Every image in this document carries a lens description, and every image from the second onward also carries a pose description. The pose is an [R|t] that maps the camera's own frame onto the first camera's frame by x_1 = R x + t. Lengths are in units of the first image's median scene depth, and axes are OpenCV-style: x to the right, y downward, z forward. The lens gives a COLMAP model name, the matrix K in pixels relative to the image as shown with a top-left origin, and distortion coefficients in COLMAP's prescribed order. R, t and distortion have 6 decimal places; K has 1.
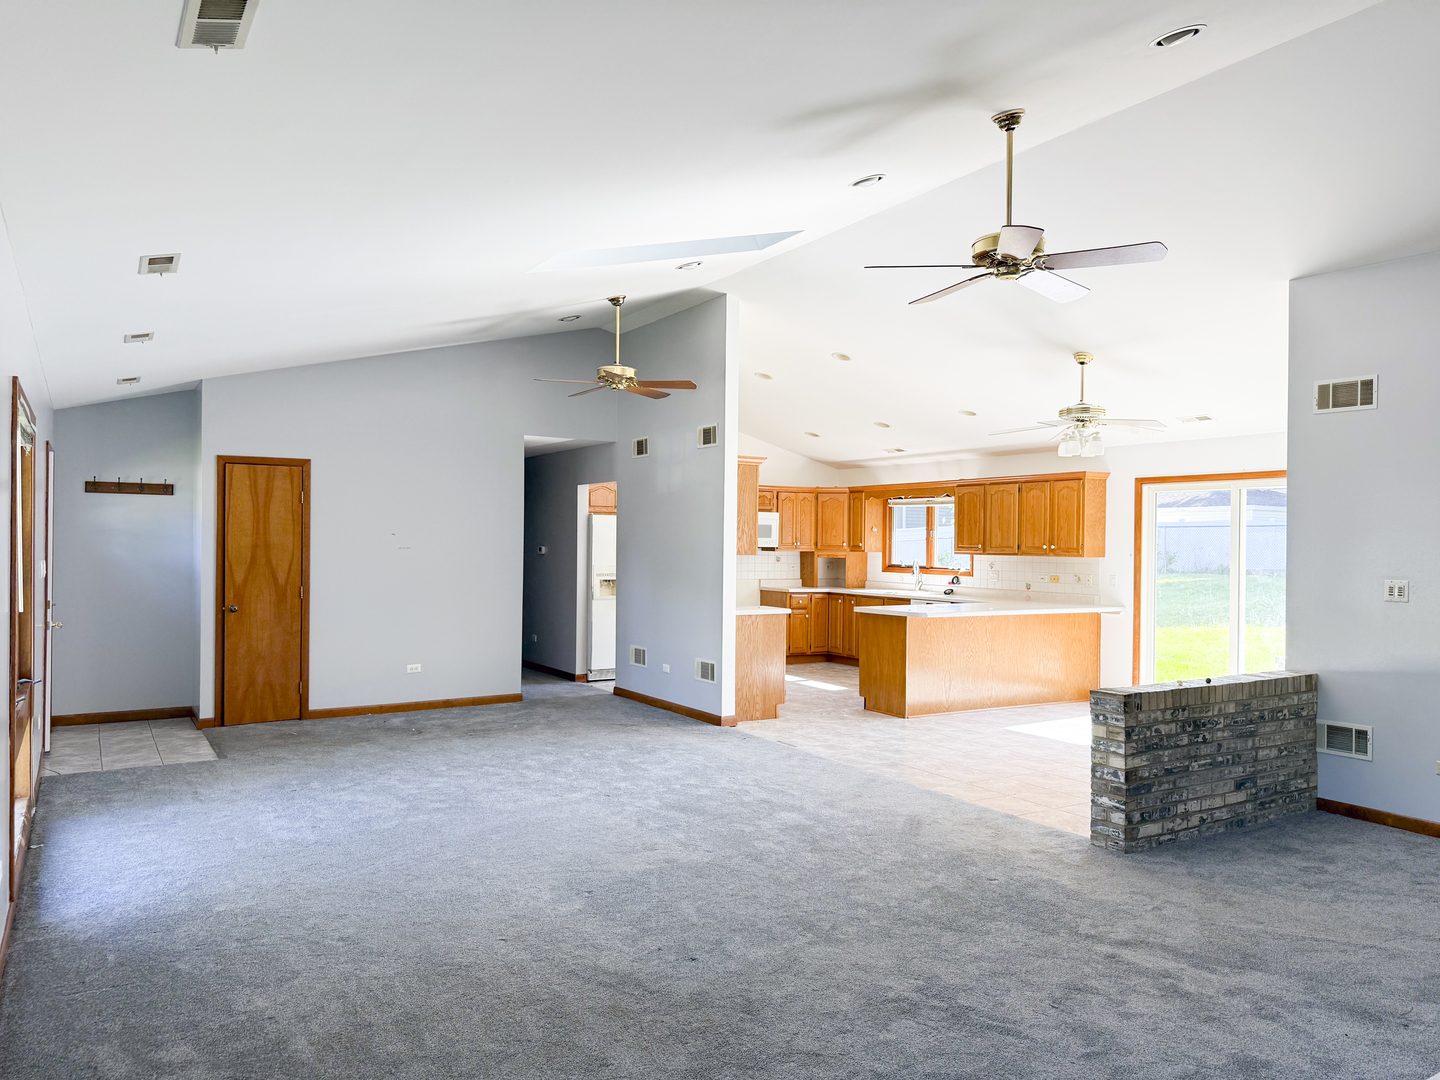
lens RADIAL K [[1010.3, 0, 720.0], [0, 1010.3, 539.7], [0, 0, 1]] dist [-0.005058, -0.002084]
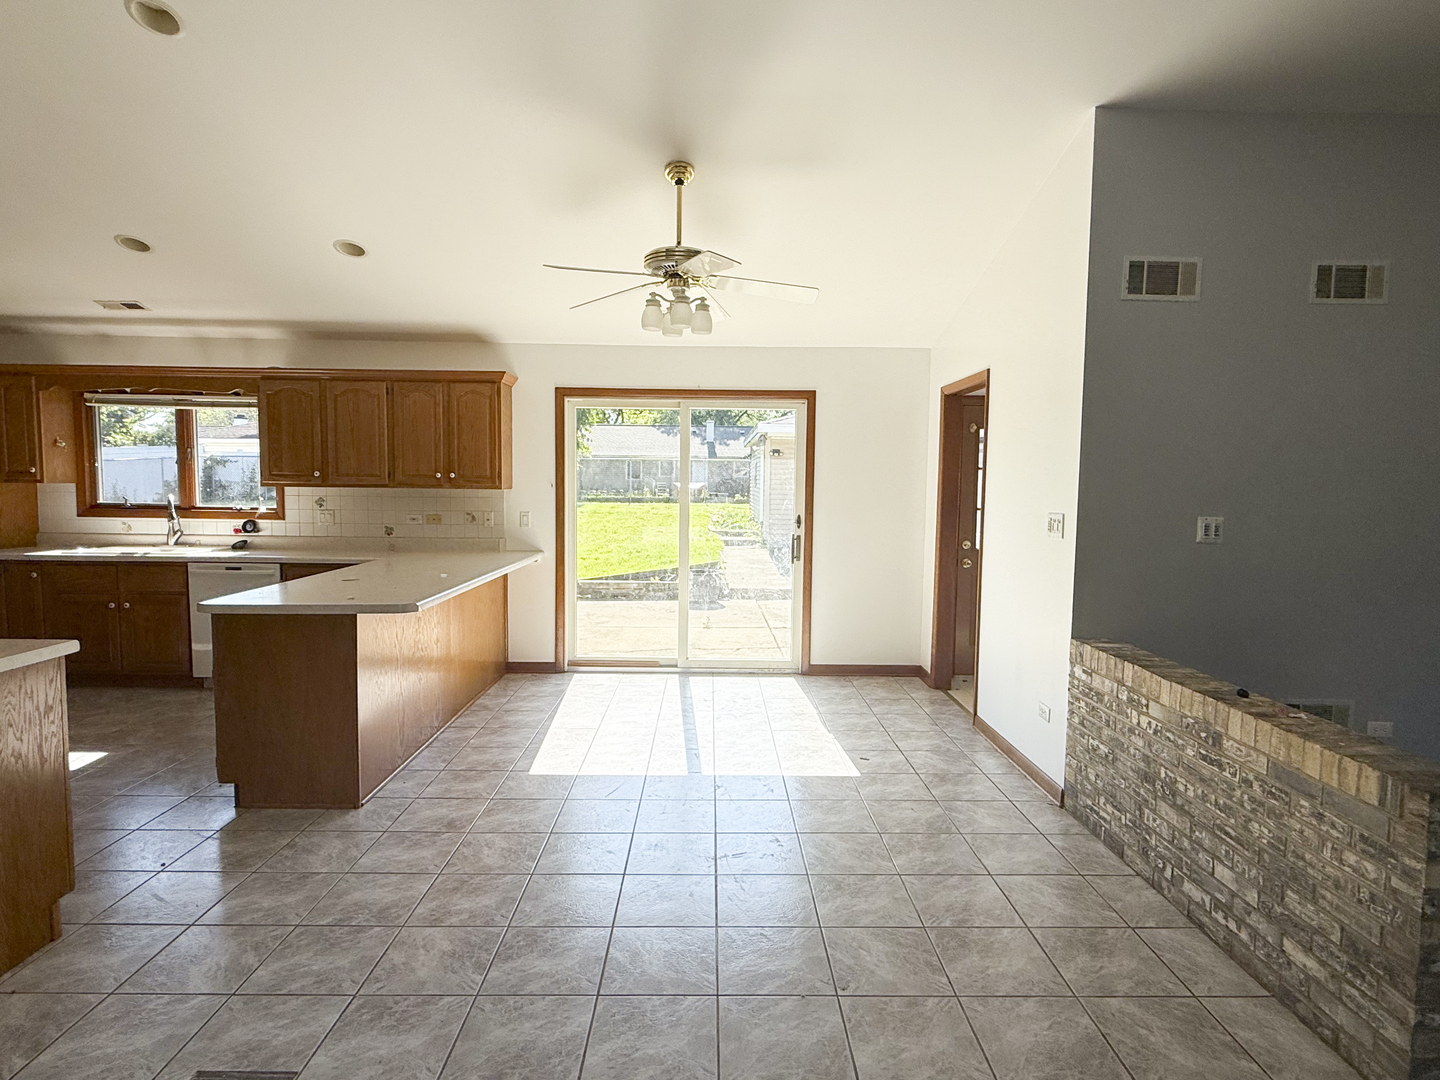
lens RADIAL K [[769.7, 0, 723.2], [0, 769.7, 543.7], [0, 0, 1]] dist [0.000859, -0.002268]
pose [[0.513134, -0.072180, 0.855268, -0.036227], [-0.008750, 0.995966, 0.089303, 0.004520], [-0.858264, -0.053308, 0.510432, 0.496441]]
